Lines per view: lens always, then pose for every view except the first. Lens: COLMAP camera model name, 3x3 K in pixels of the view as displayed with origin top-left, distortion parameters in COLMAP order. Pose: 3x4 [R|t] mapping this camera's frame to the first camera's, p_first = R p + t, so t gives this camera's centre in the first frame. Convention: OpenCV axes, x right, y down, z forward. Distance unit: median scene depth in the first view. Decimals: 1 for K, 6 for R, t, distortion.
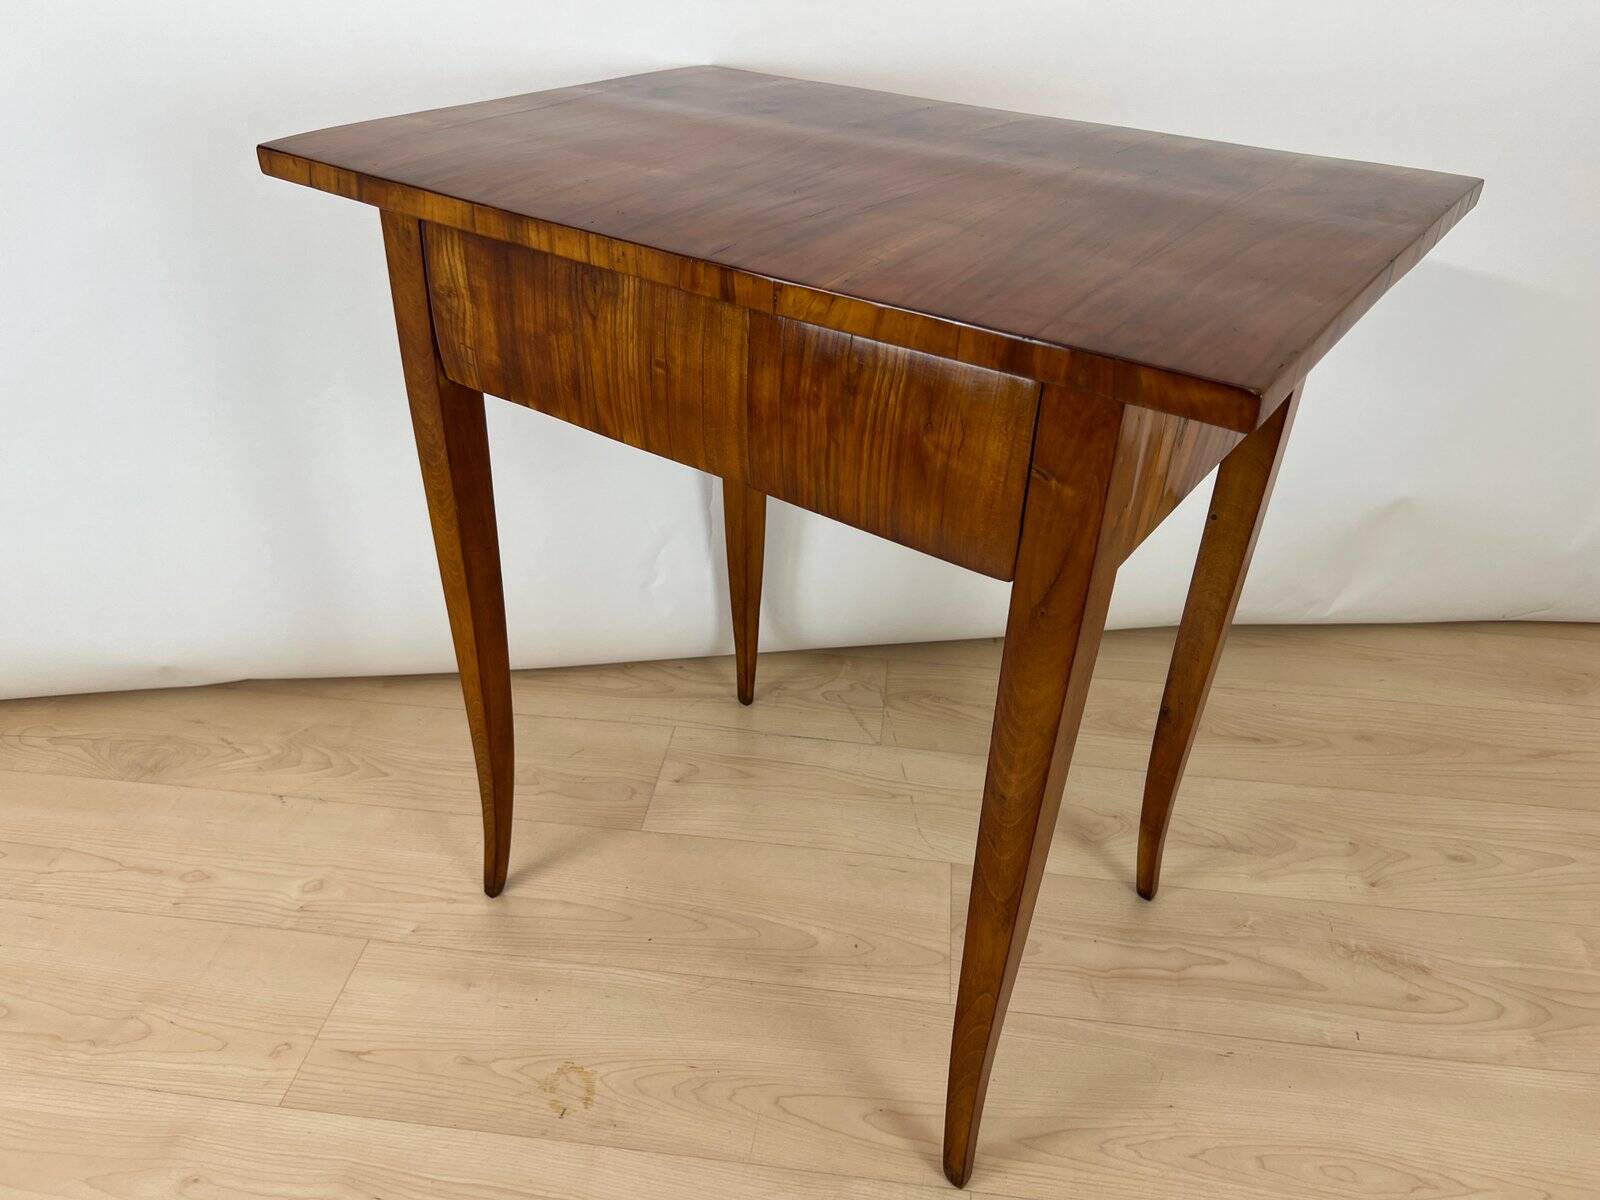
lens RADIAL K [[1218.5, 0, 782.7], [0, 1218.5, 599.4], [0, 0, 1]] dist [0.030831, -0.052543]
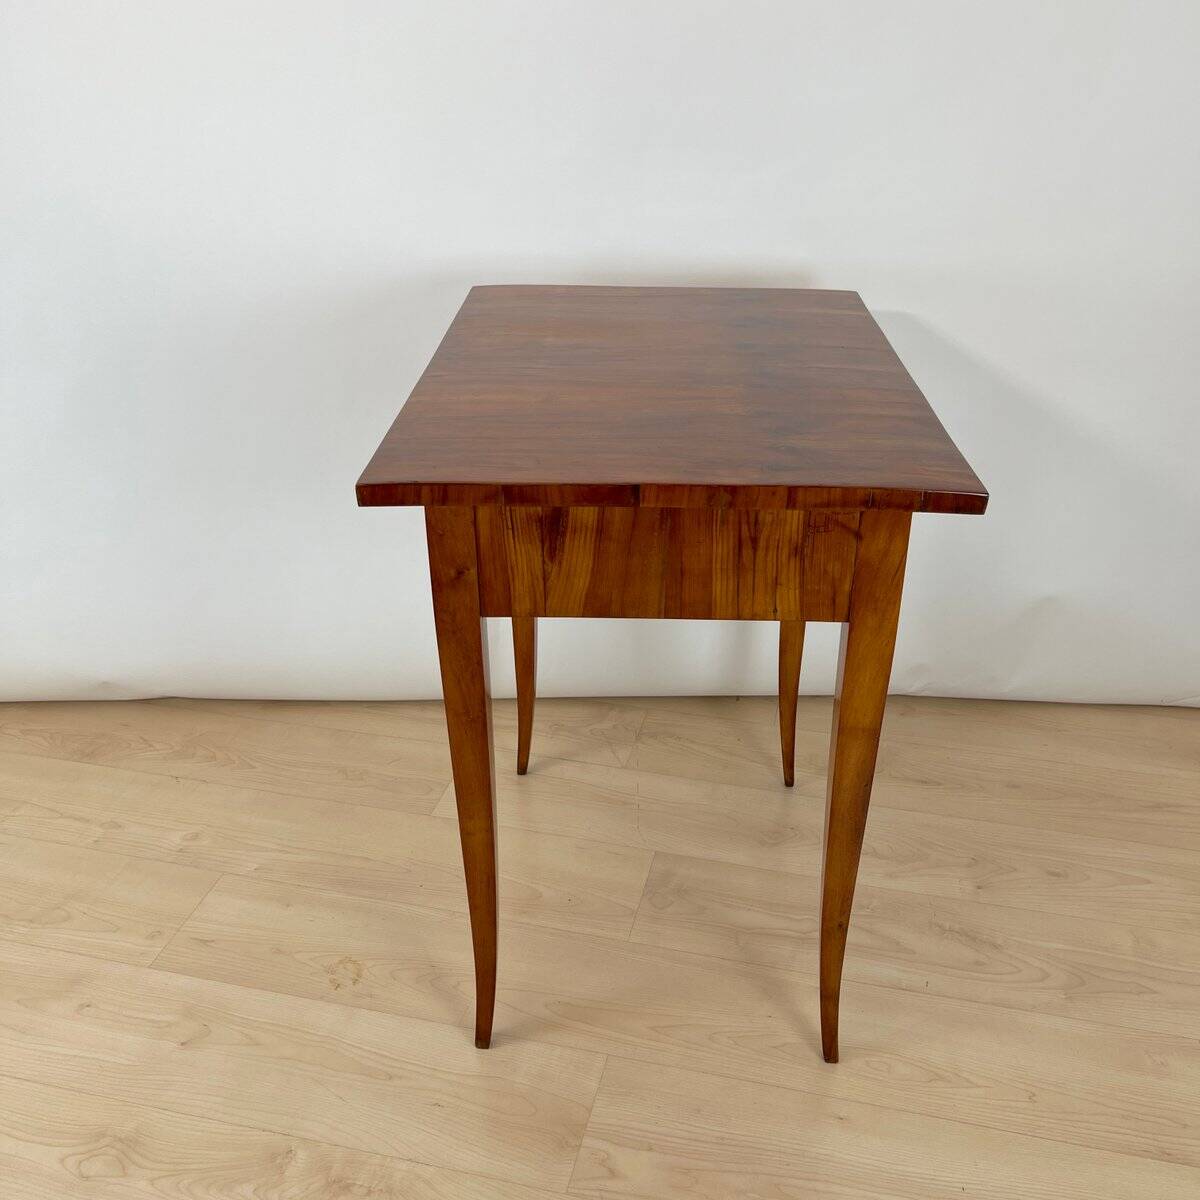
lens RADIAL K [[1217.2, 0, 596.5], [0, 1217.2, 592.1], [0, 0, 1]] dist [0.001507, 0.000000]
pose [[0.993655, 0.040134, -0.105068, 0.227437], [-0.050390, 0.994022, -0.096851, 0.076255], [0.100553, 0.101531, 0.989738, -0.382642]]
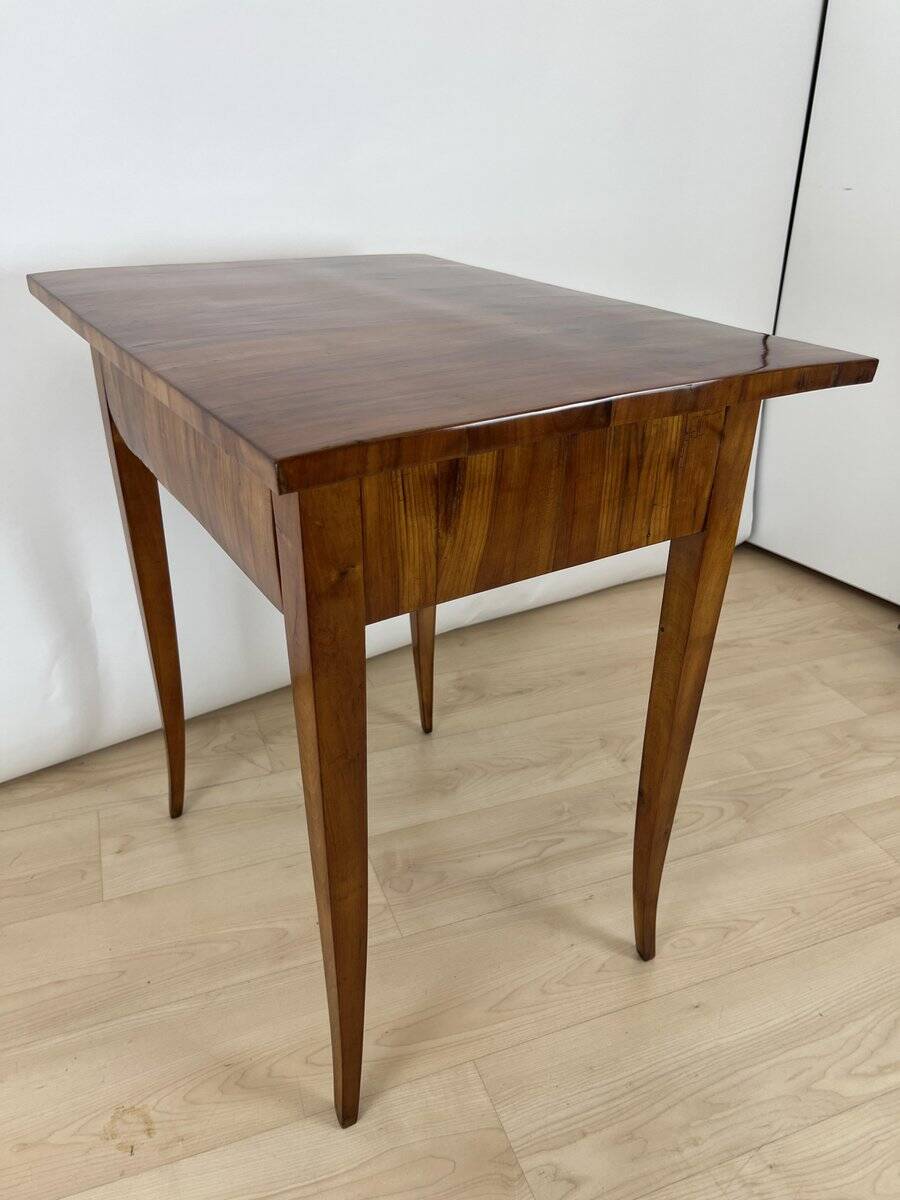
lens RADIAL K [[913.9, 0, 457.7], [0, 913.9, 591.4], [0, 0, 1]] dist [0.030831, -0.052543]
pose [[0.880322, -0.210517, 0.425108, -0.149602], [0.247023, 0.968483, -0.031939, 0.018000], [-0.404986, 0.133128, 0.904579, 0.037044]]
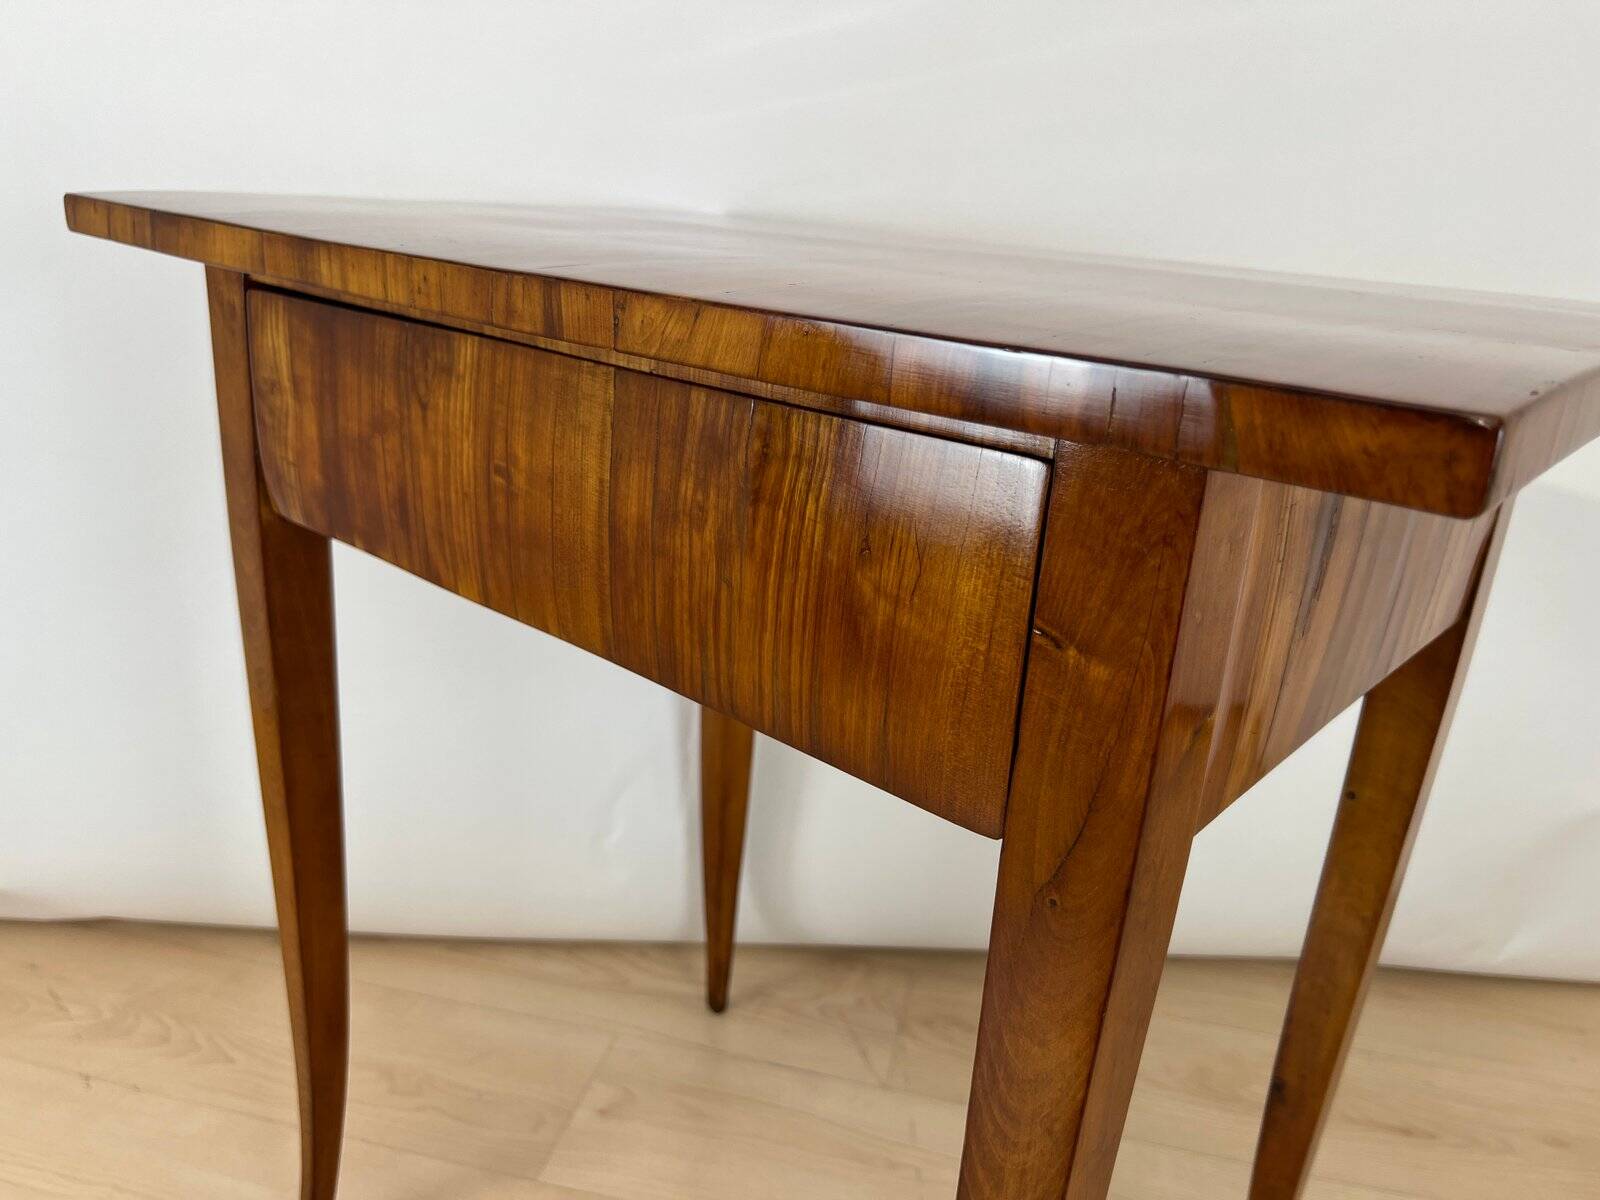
lens RADIAL K [[1240.9, 0, 782.6], [0, 1240.9, 591.2], [0, 0, 1]] dist [0.007127, -0.021721]
pose [[0.994064, 0.070188, -0.083128, 0.076390], [-0.087744, 0.968954, -0.231149, 0.009328], [0.064323, 0.237071, 0.969361, 0.248321]]
